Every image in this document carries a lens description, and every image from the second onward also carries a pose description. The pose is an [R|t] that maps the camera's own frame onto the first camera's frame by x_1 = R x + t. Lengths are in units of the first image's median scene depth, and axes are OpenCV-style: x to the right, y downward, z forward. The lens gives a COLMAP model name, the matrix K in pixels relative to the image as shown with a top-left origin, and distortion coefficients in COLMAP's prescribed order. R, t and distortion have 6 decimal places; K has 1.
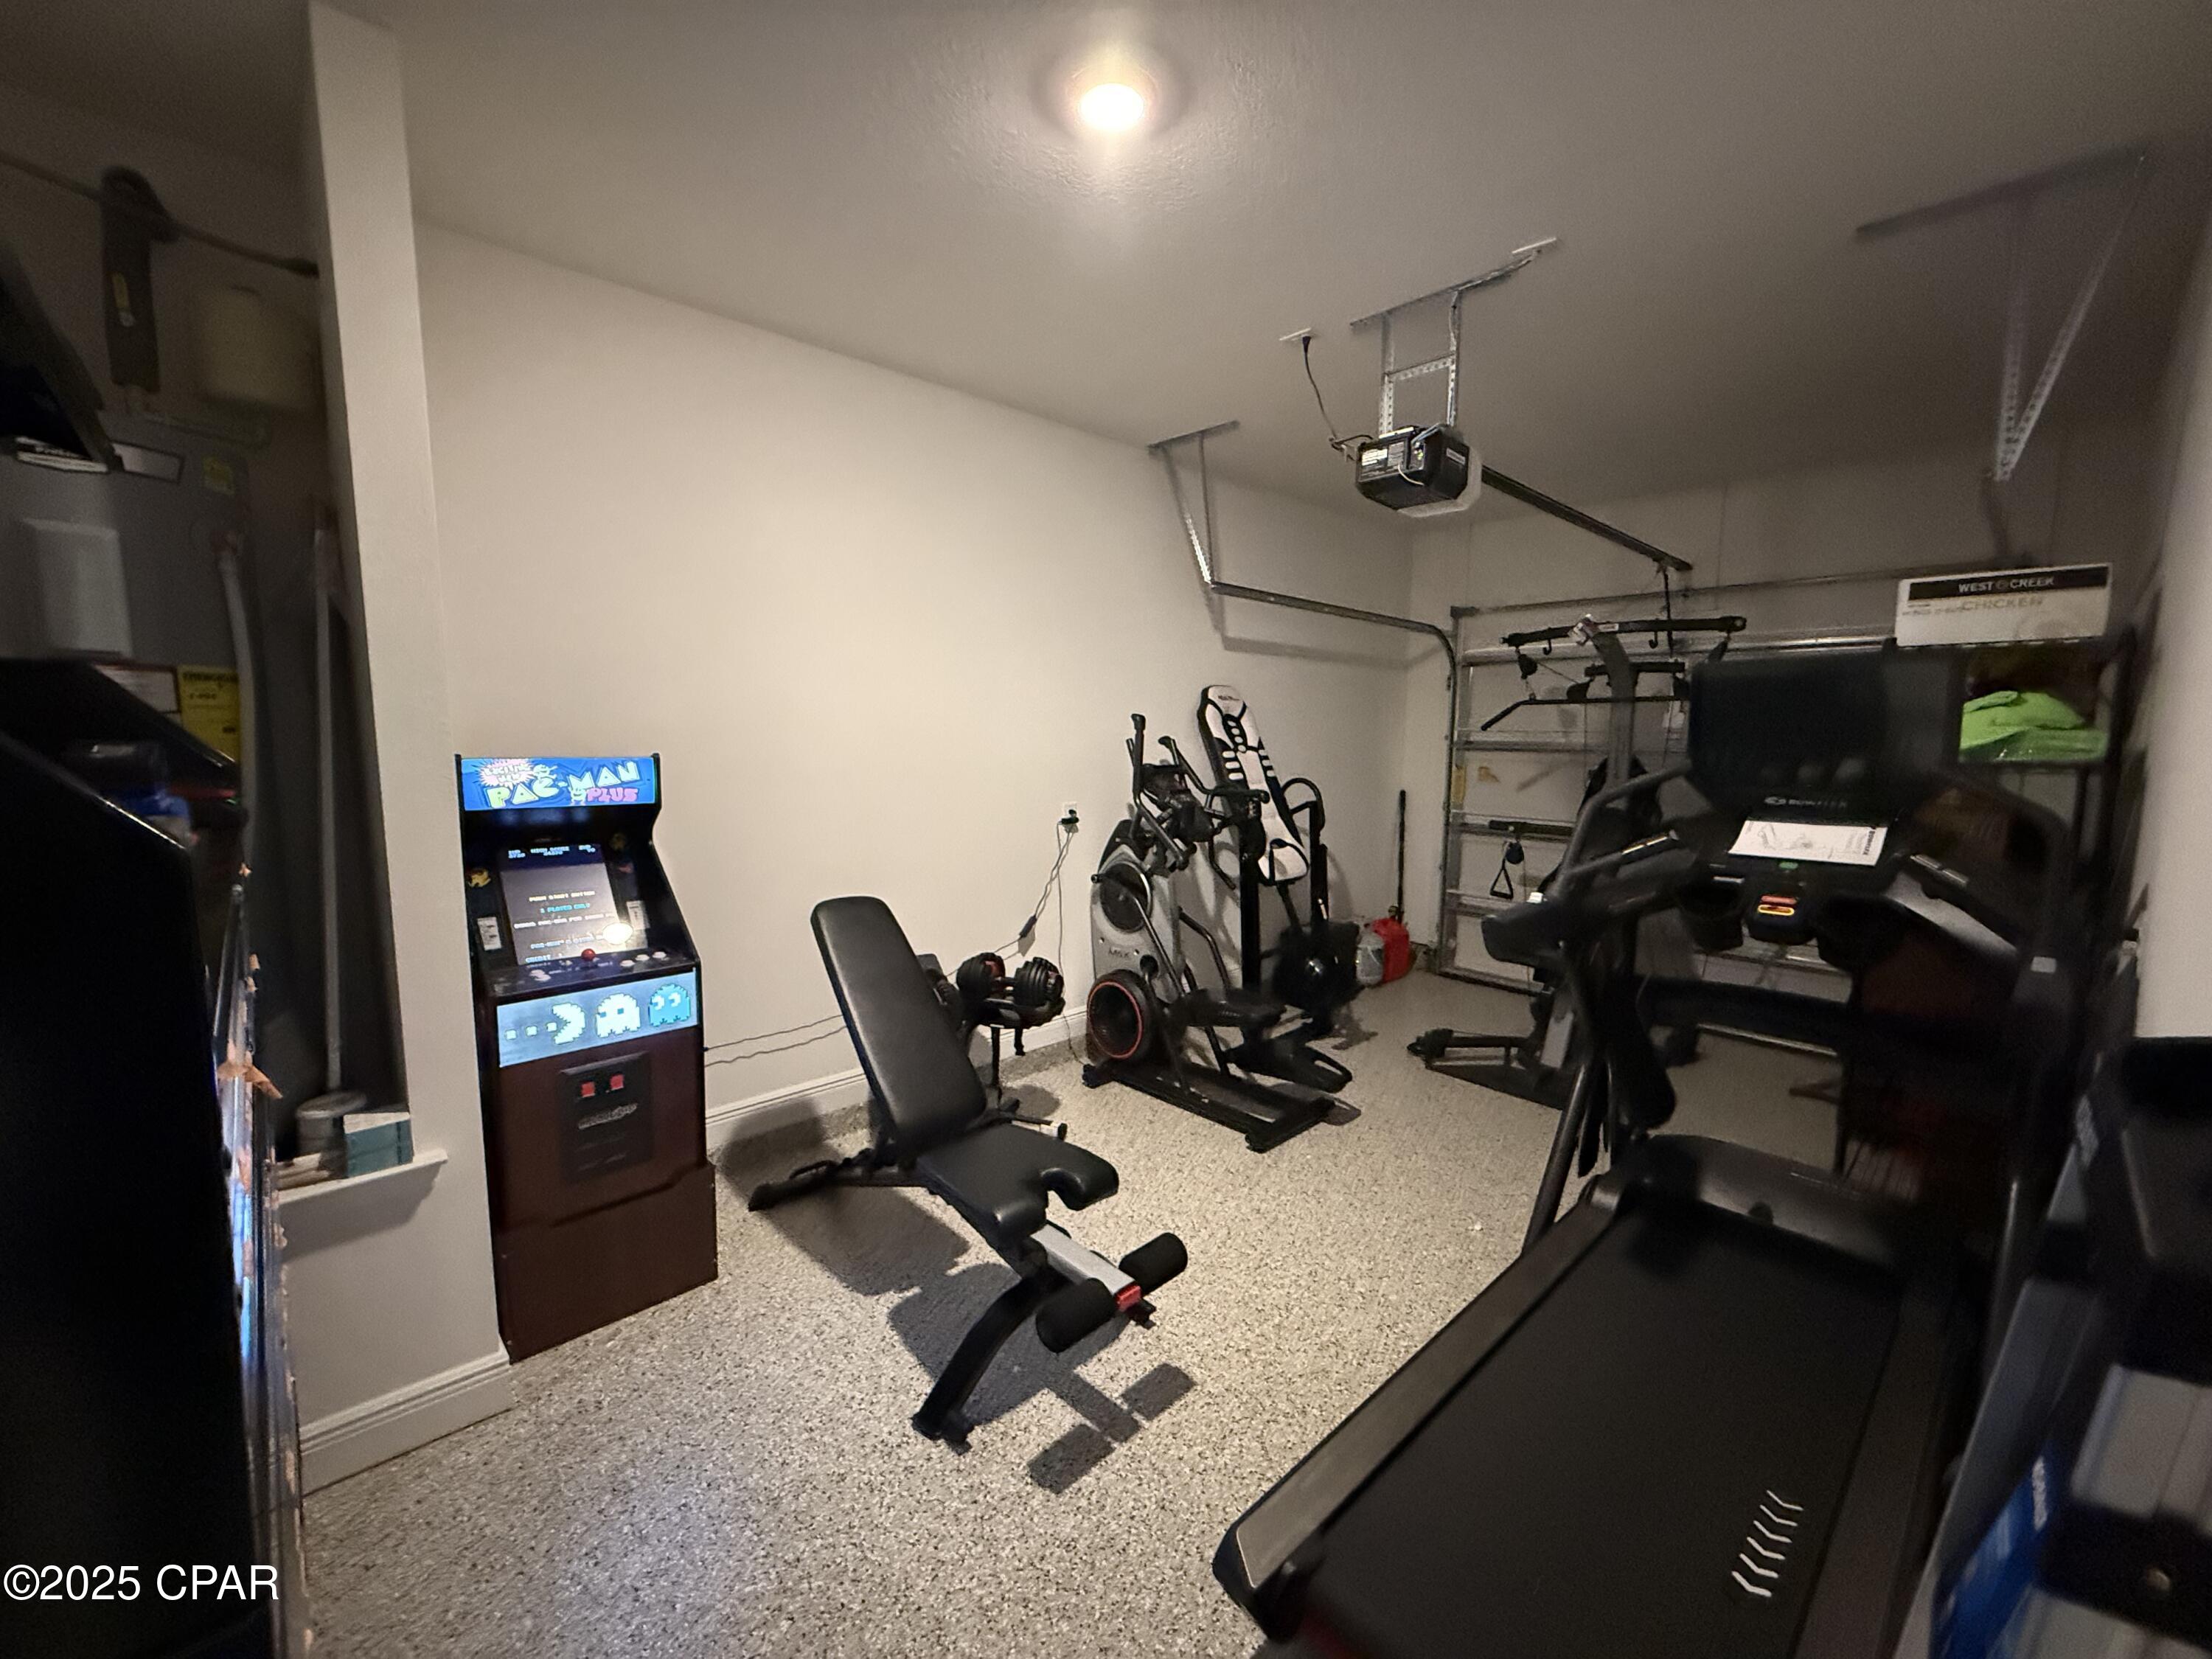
lens RADIAL K [[884.2, 0, 1104.3], [0, 884.2, 823.7], [0, 0, 1]] dist [-0.002183, 0.000455]
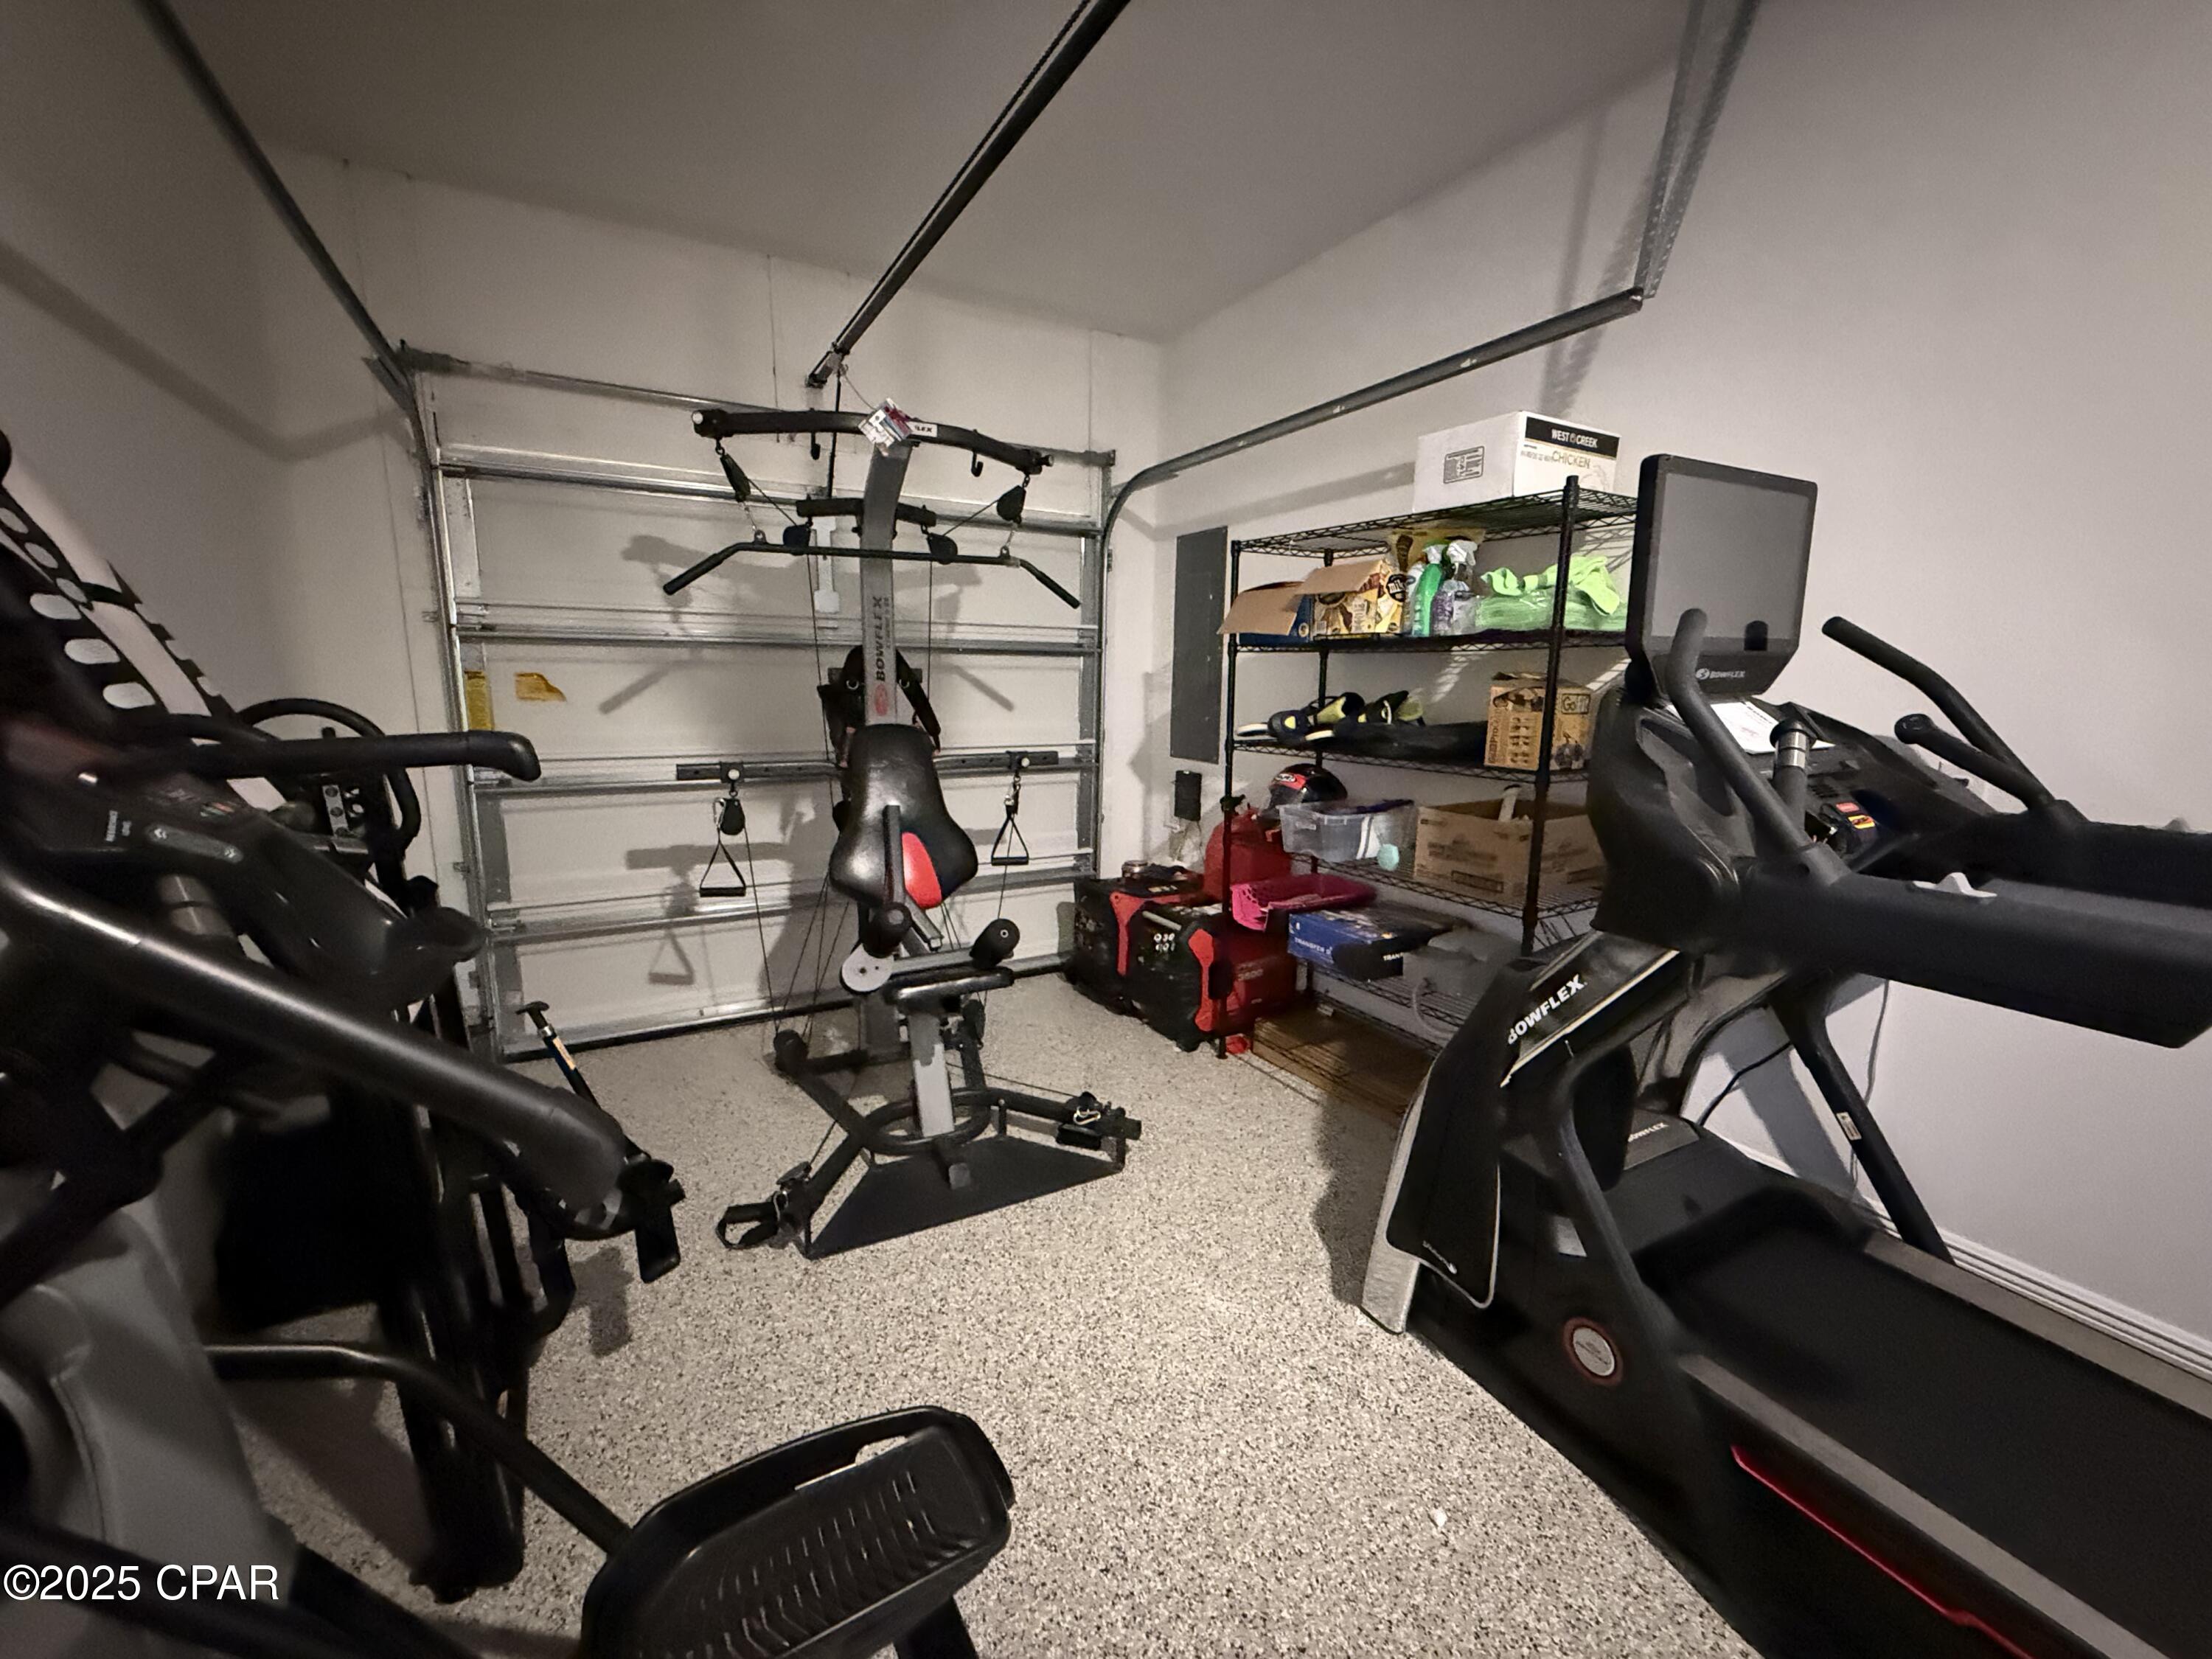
lens RADIAL K [[884.2, 0, 1112.4], [0, 884.2, 822.3], [0, 0, 1]] dist [-0.002183, 0.000455]
pose [[0.230964, -0.177553, 0.956625, -0.055751], [0.092502, 0.982762, 0.160071, -0.054779], [-0.968555, 0.051519, 0.243406, 1.061768]]
